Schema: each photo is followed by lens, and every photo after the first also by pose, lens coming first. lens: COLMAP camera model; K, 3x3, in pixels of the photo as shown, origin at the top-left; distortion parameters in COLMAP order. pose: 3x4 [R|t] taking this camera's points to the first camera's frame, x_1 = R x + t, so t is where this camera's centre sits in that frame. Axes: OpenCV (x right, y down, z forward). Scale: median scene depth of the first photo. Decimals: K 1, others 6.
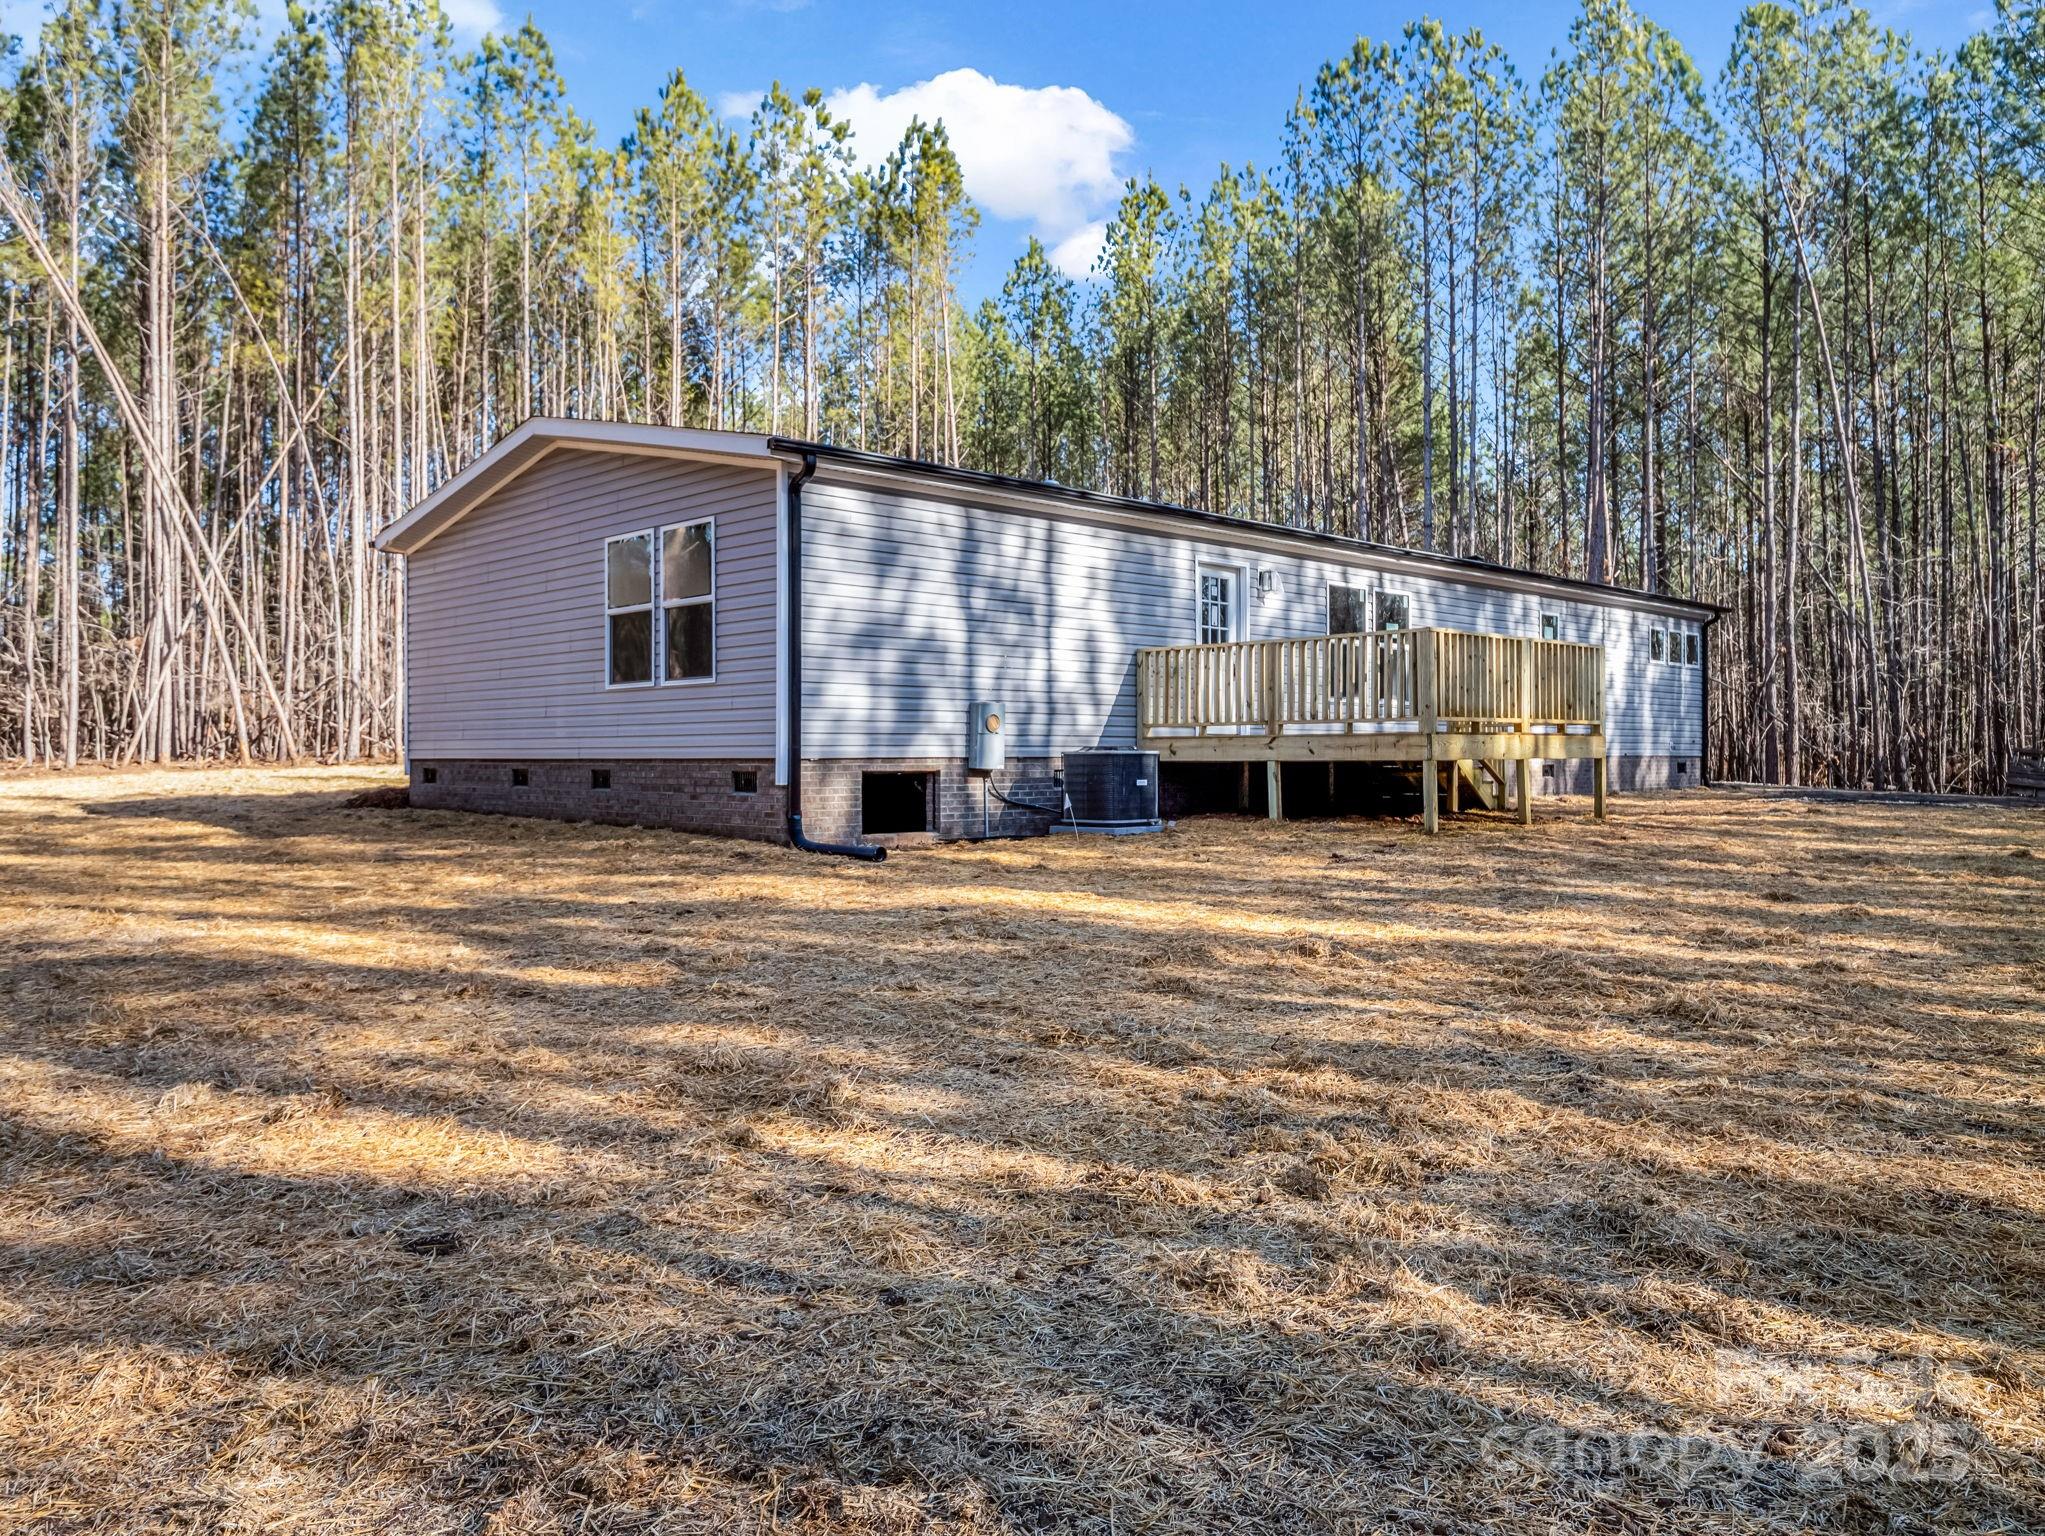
lens RADIAL K [[1489.3, 0, 1022.5], [0, 1489.3, 768.0], [0, 0, 1]] dist [-0.094815, -0.001808]
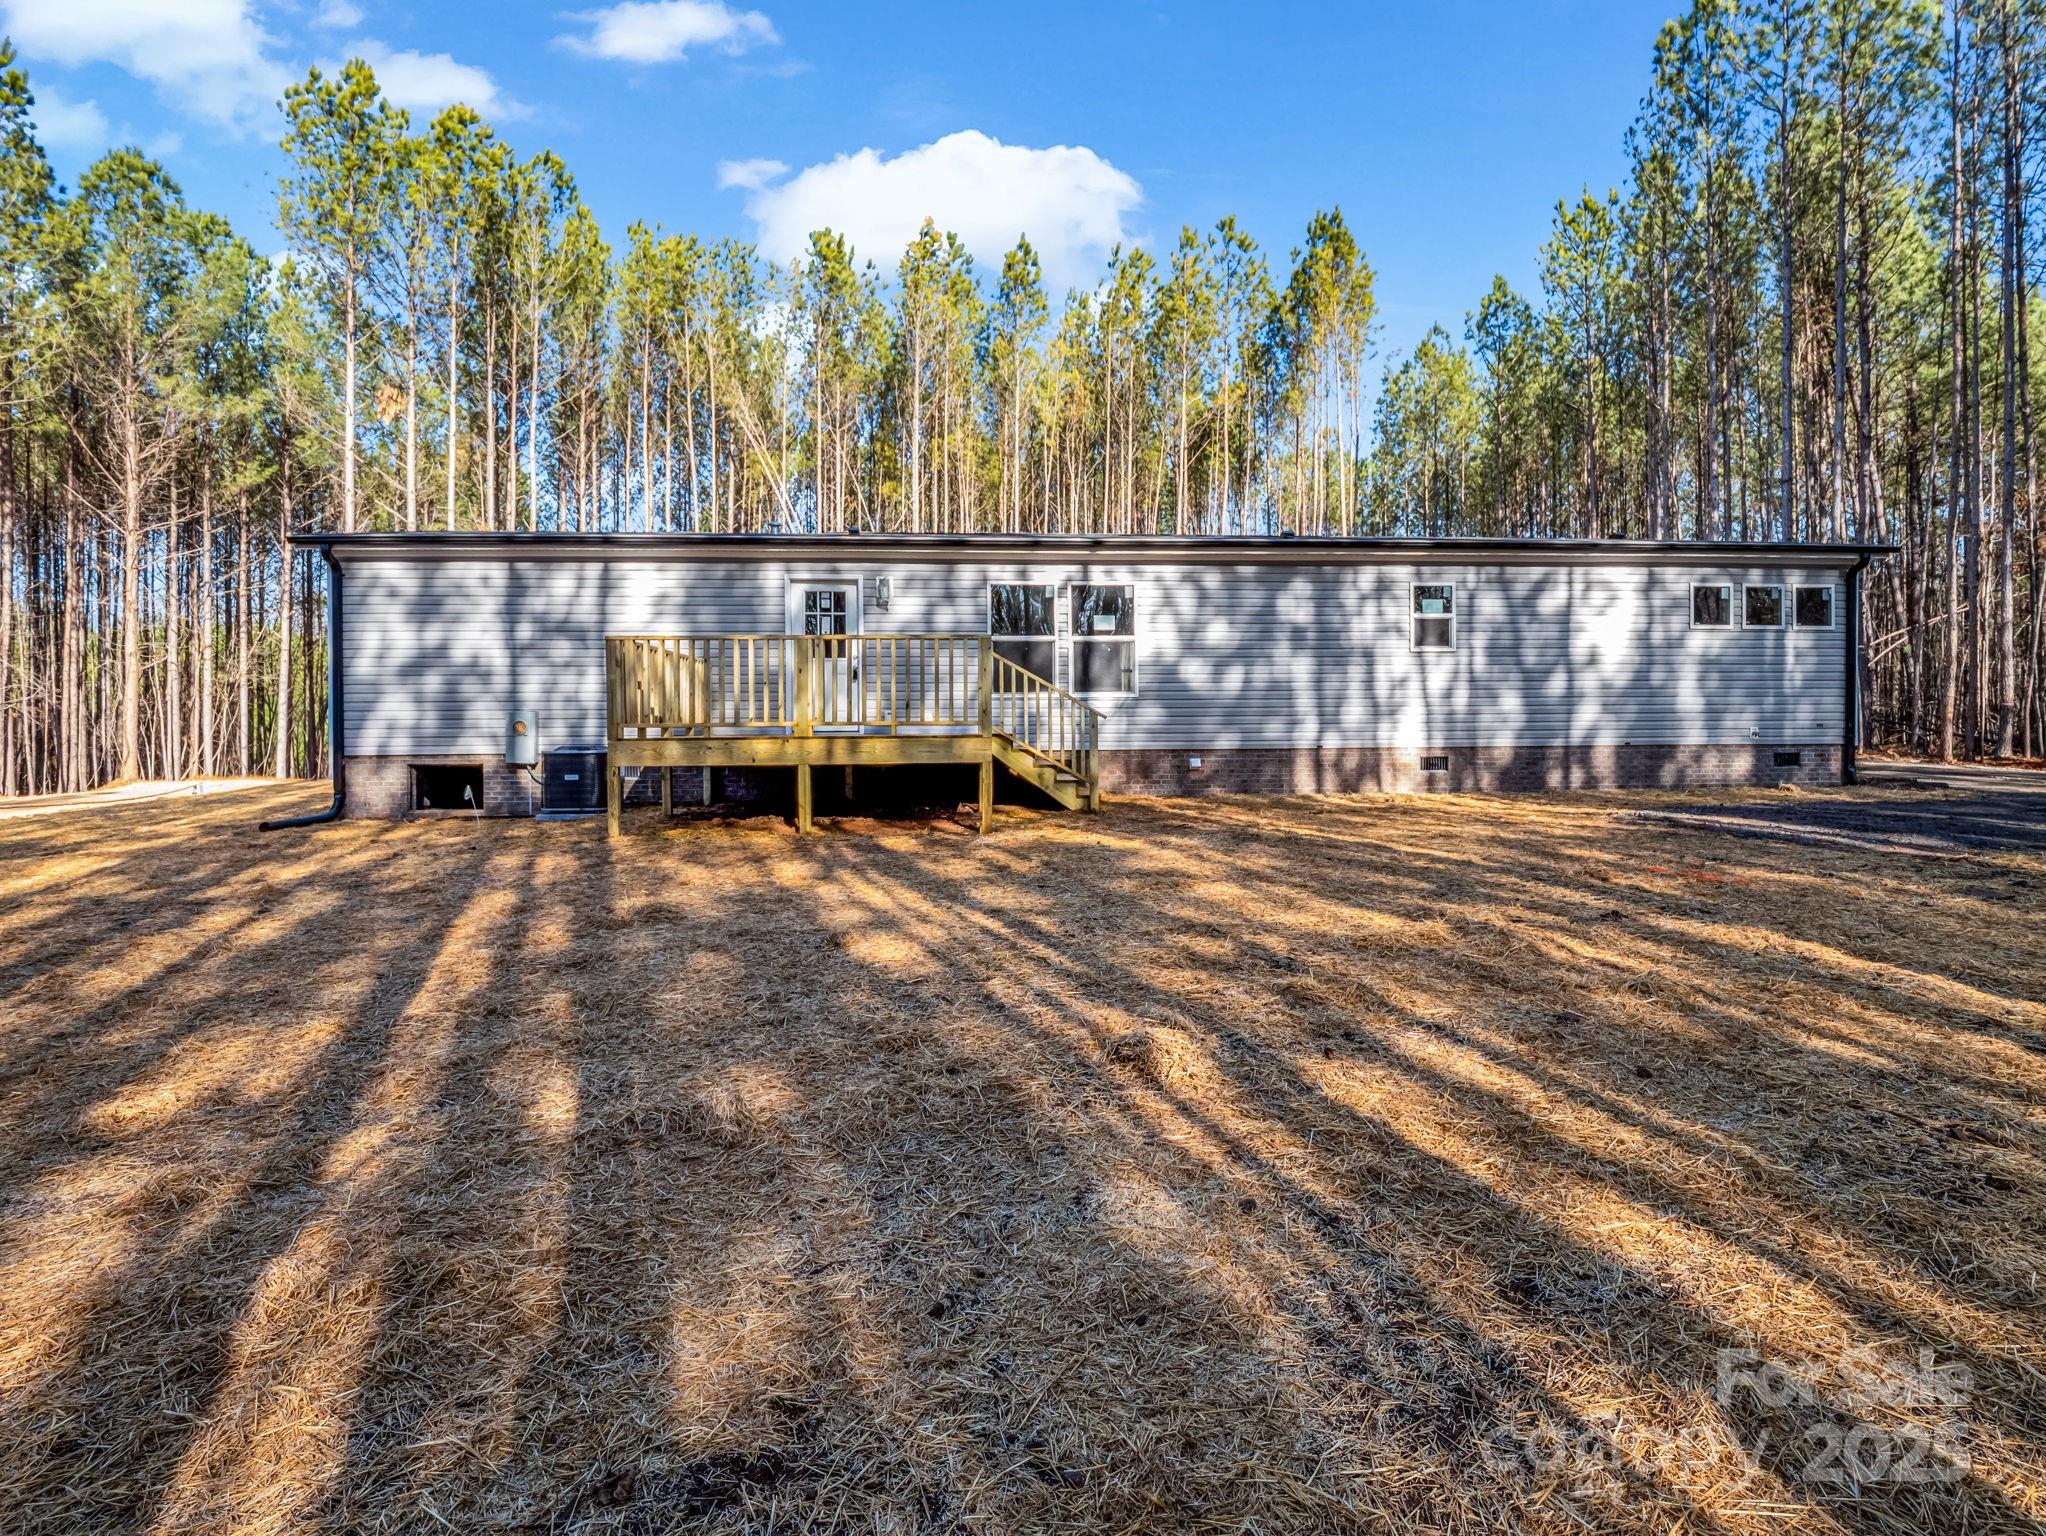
lens RADIAL K [[1034.9, 0, 1023.0], [0, 1034.9, 768.0], [0, 0, 1]] dist [-0.010486, -0.001201]
pose [[0.772650, 0.010309, -0.634749, 0.758143], [0.000552, 0.999857, 0.016911, -0.008209], [0.634832, -0.013416, 0.772533, 0.497822]]
